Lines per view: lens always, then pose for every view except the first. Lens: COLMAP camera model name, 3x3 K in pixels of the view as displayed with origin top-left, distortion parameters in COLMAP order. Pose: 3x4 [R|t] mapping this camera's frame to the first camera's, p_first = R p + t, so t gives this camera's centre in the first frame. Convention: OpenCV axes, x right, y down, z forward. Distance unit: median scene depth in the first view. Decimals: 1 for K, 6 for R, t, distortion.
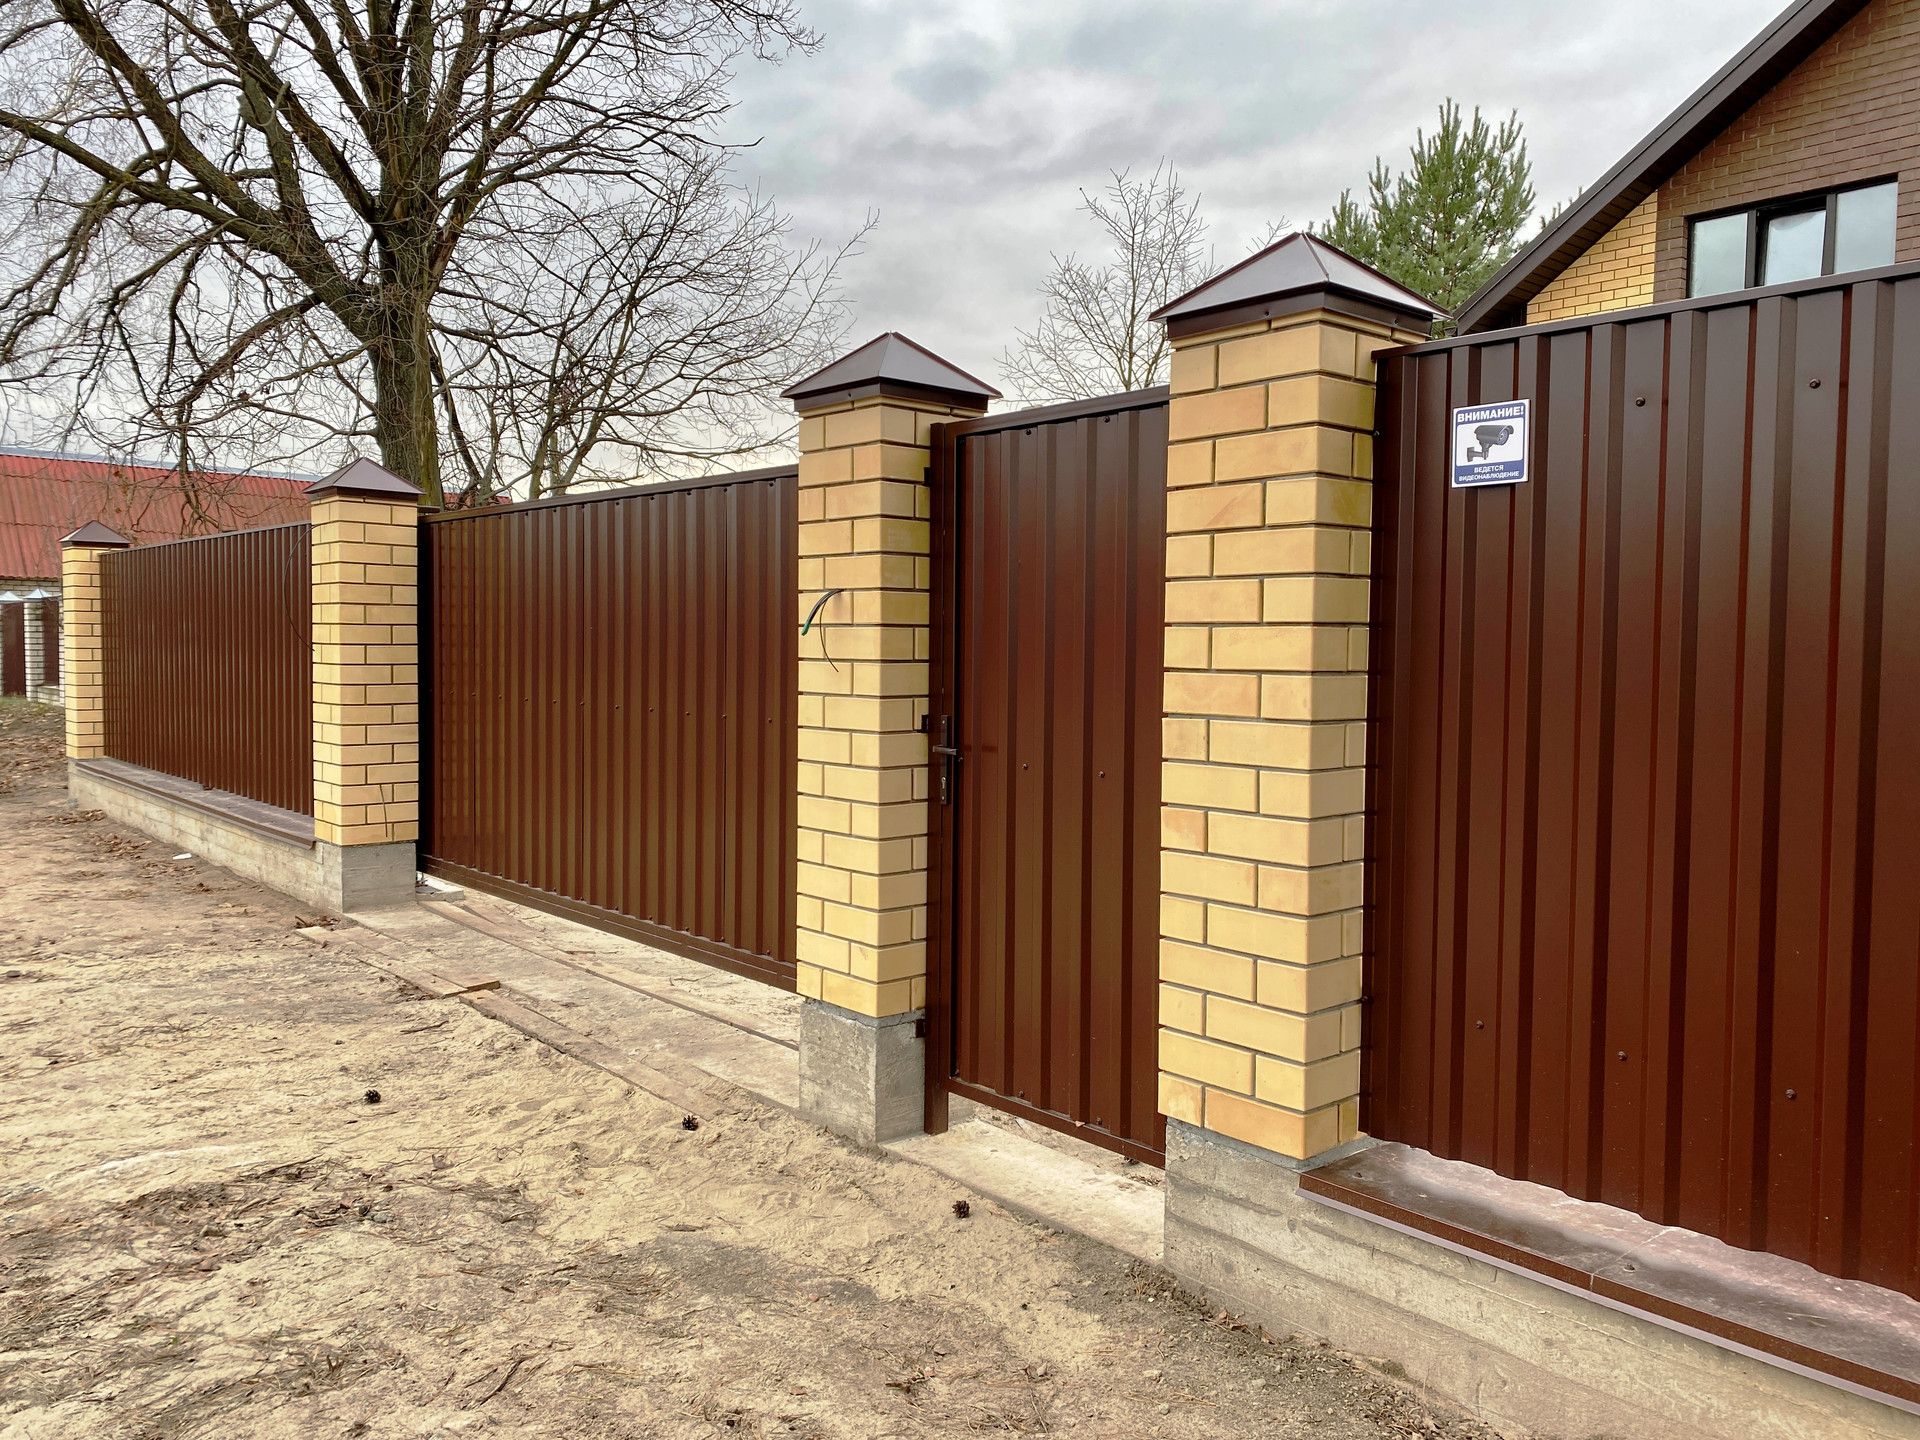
lens RADIAL K [[1459.1, 0, 954.7], [0, 1459.1, 710.8], [0, 0, 1]] dist [0.021870, -0.004887]
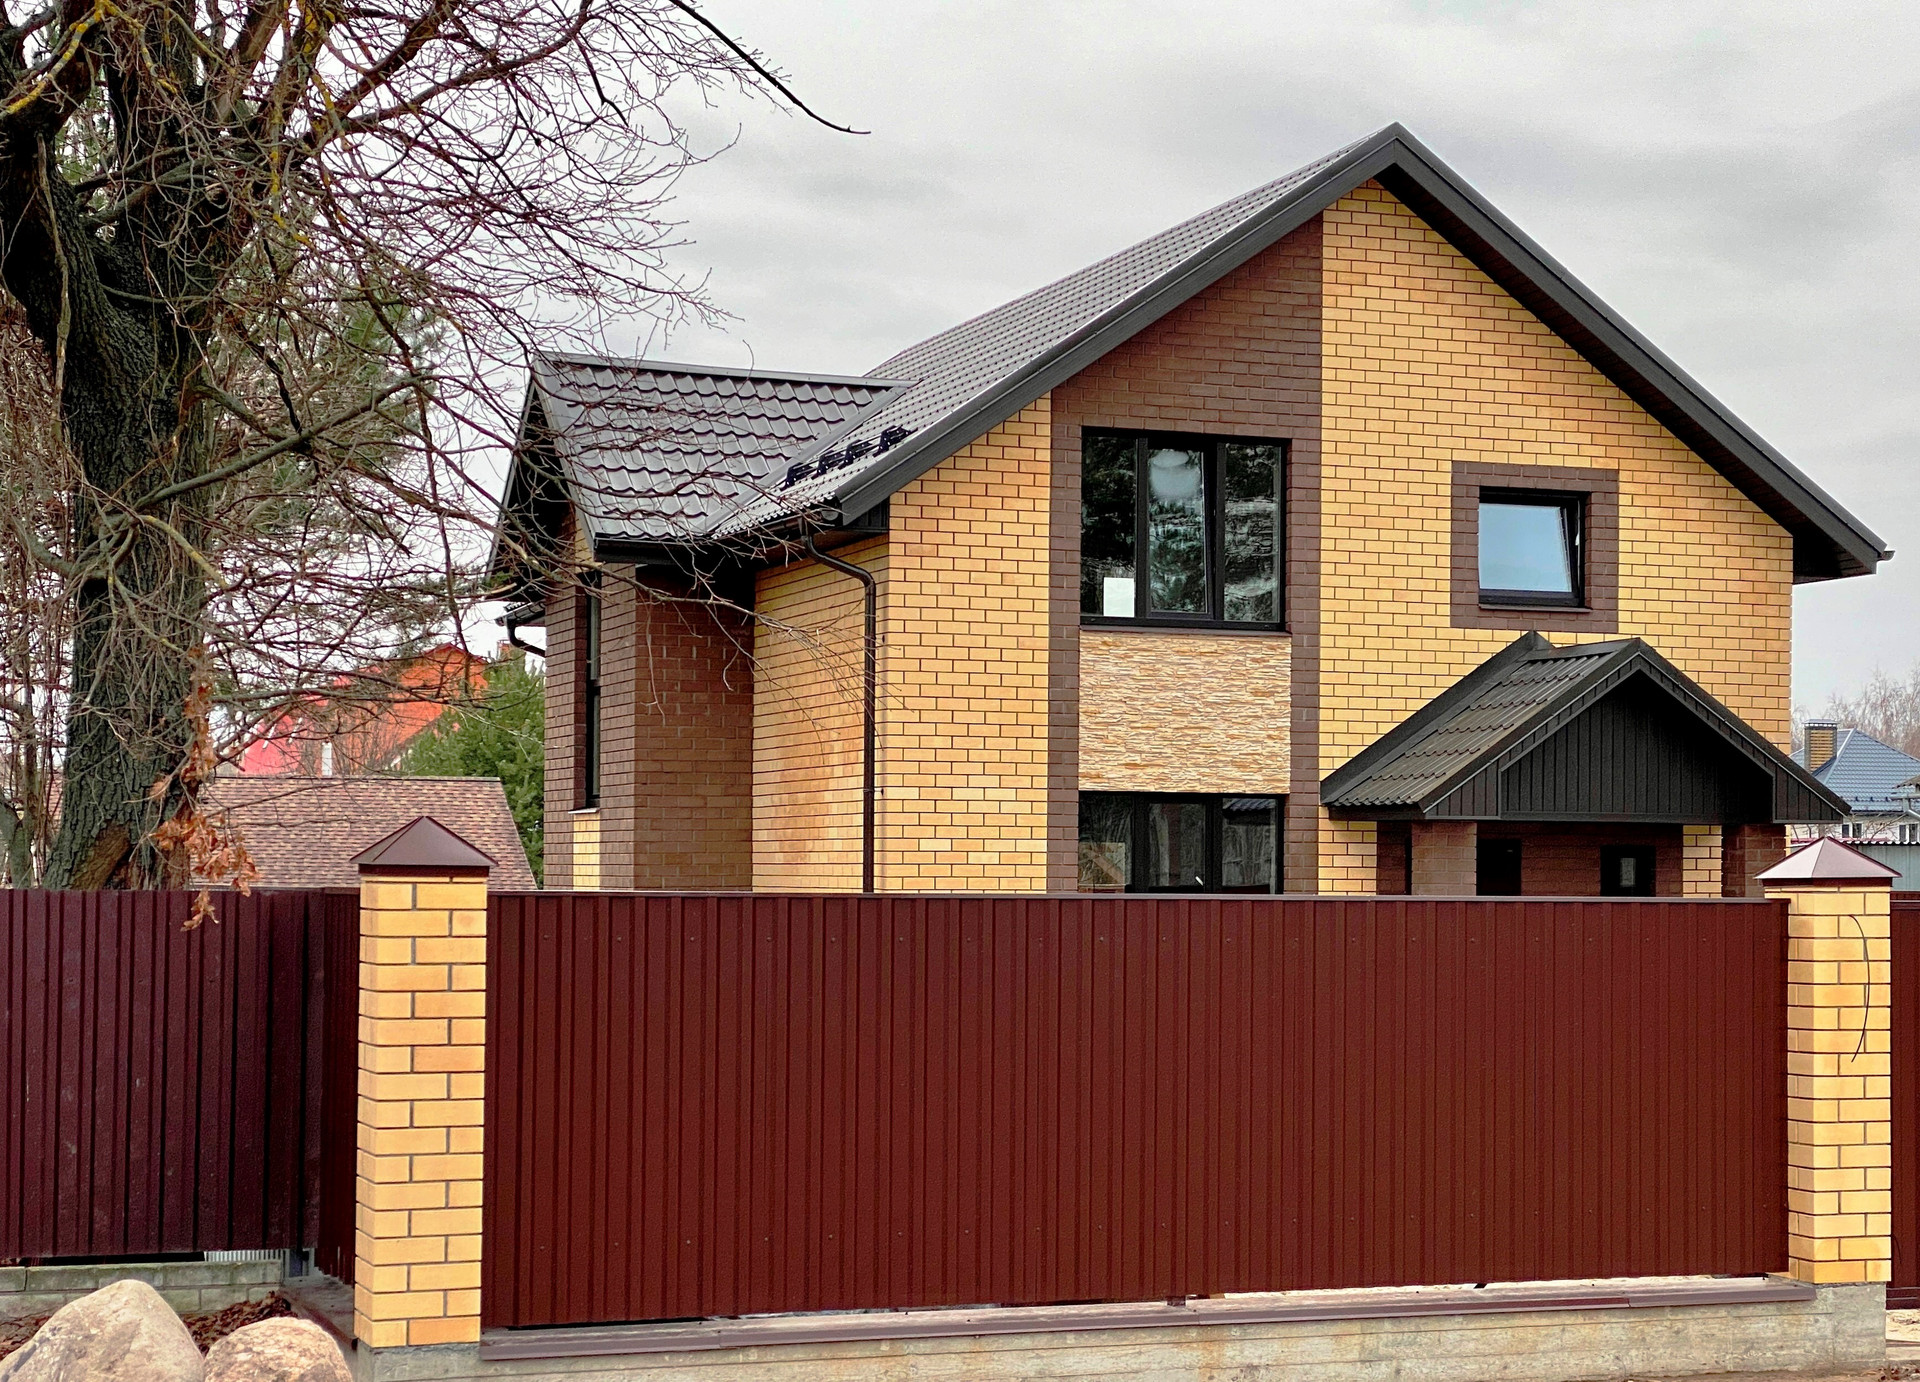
lens RADIAL K [[3451.7, 0, 1015.0], [0, 3451.7, 792.3], [0, 0, 1]] dist [0.059308, 0.000000]
pose [[0.349109, 0.014125, 0.936976, -4.521965], [0.040997, 0.998699, -0.030330, -0.282066], [-0.936185, 0.049002, 0.348075, 1.355258]]
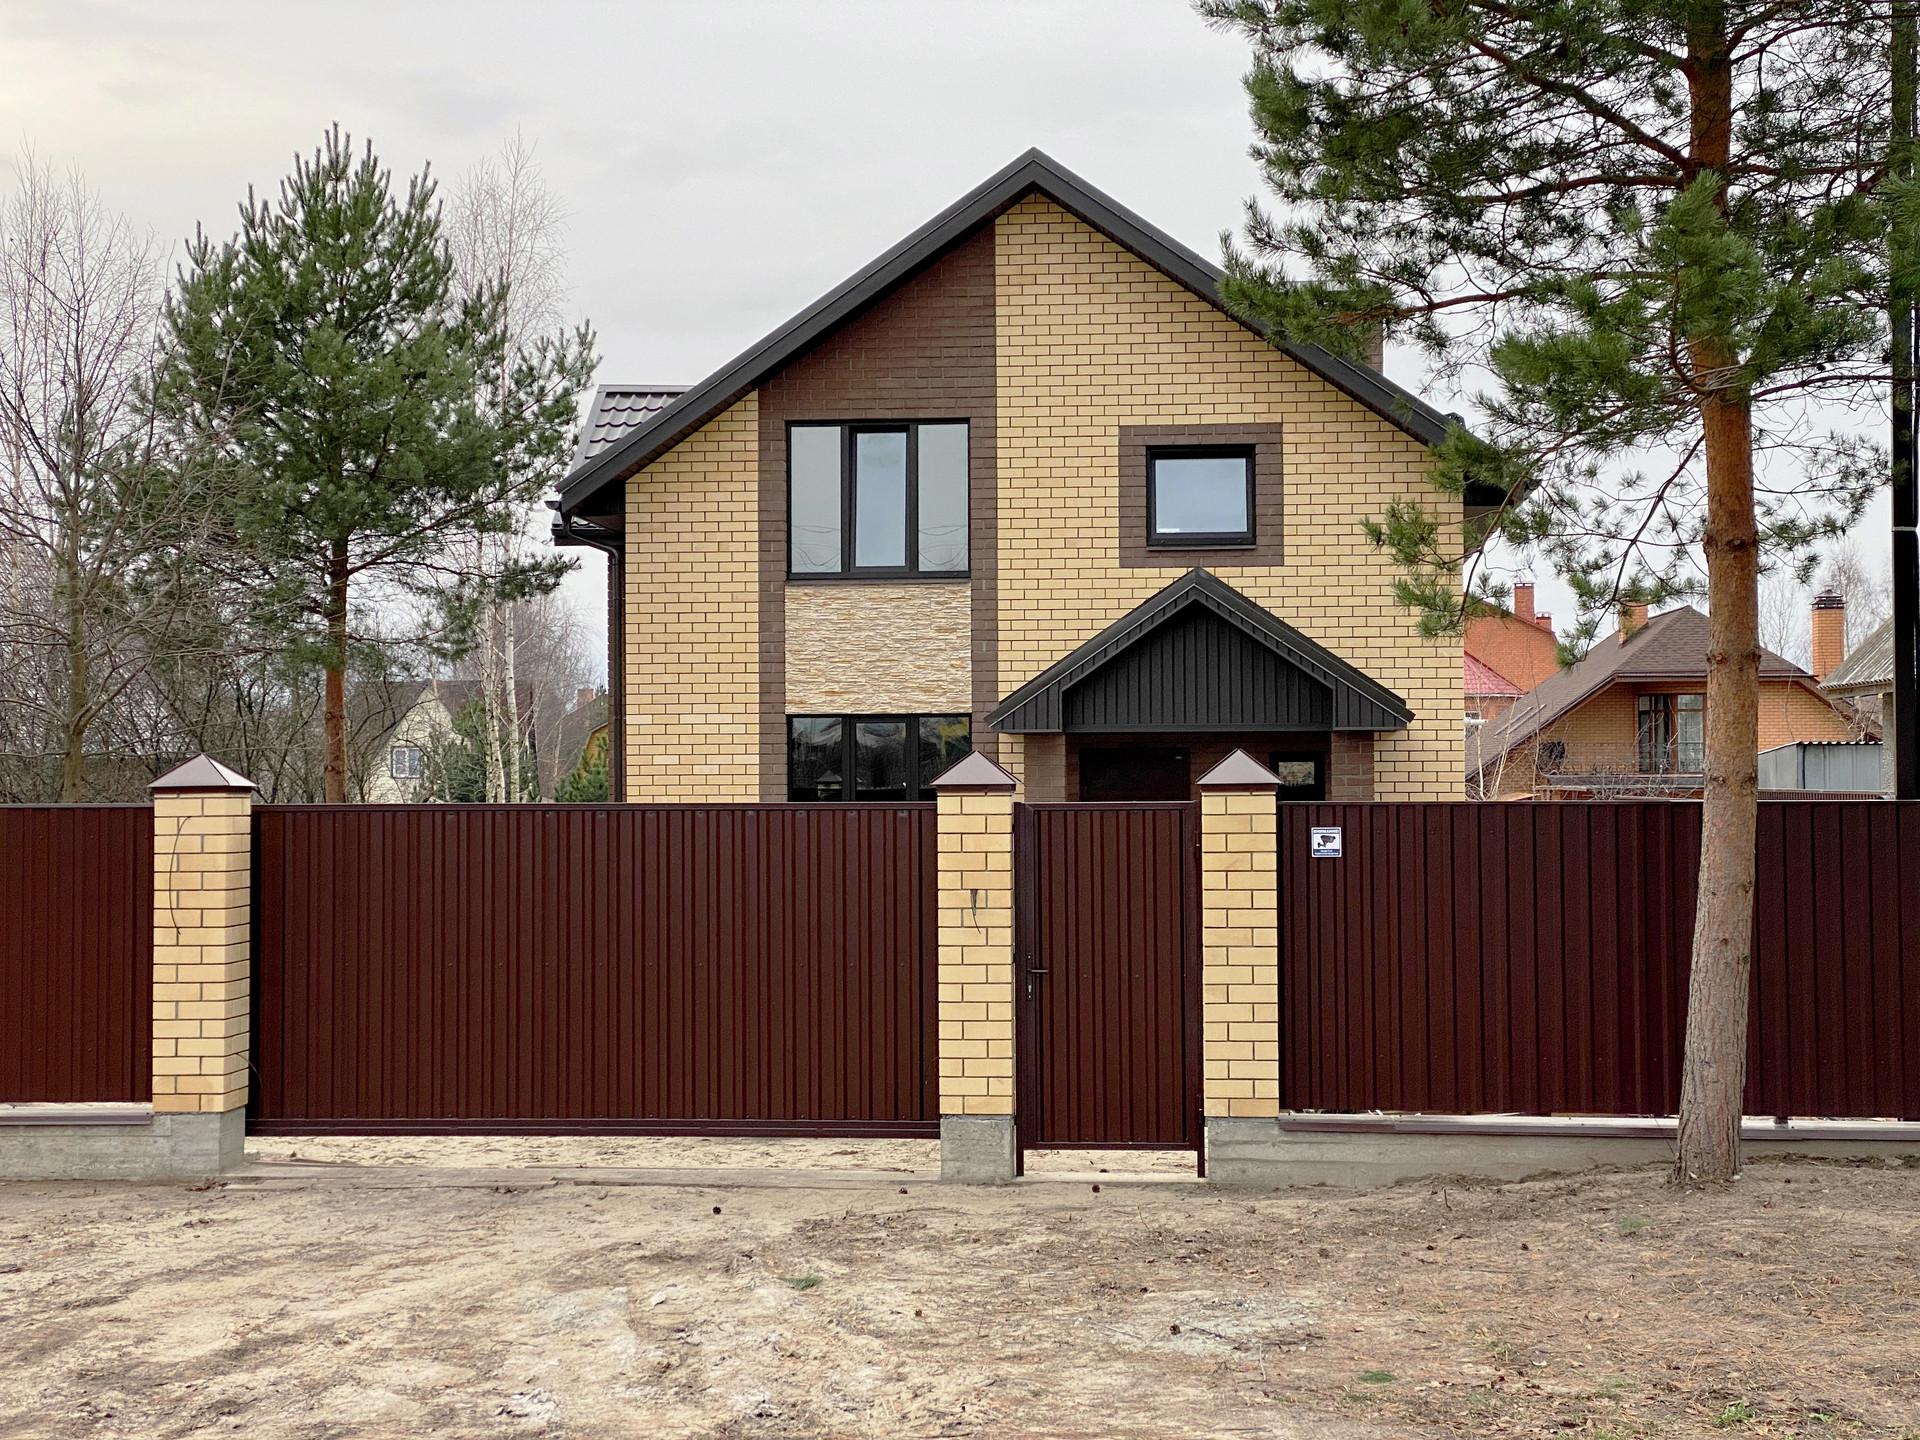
lens RADIAL K [[2850.7, 0, 935.7], [0, 2850.7, 676.6], [0, 0, 1]] dist [0.104401, 0.000000]
pose [[0.736872, 0.010005, 0.675959, -2.590577], [0.044590, 0.996994, -0.063365, -0.124801], [-0.674561, 0.076832, 0.734210, -1.683771]]
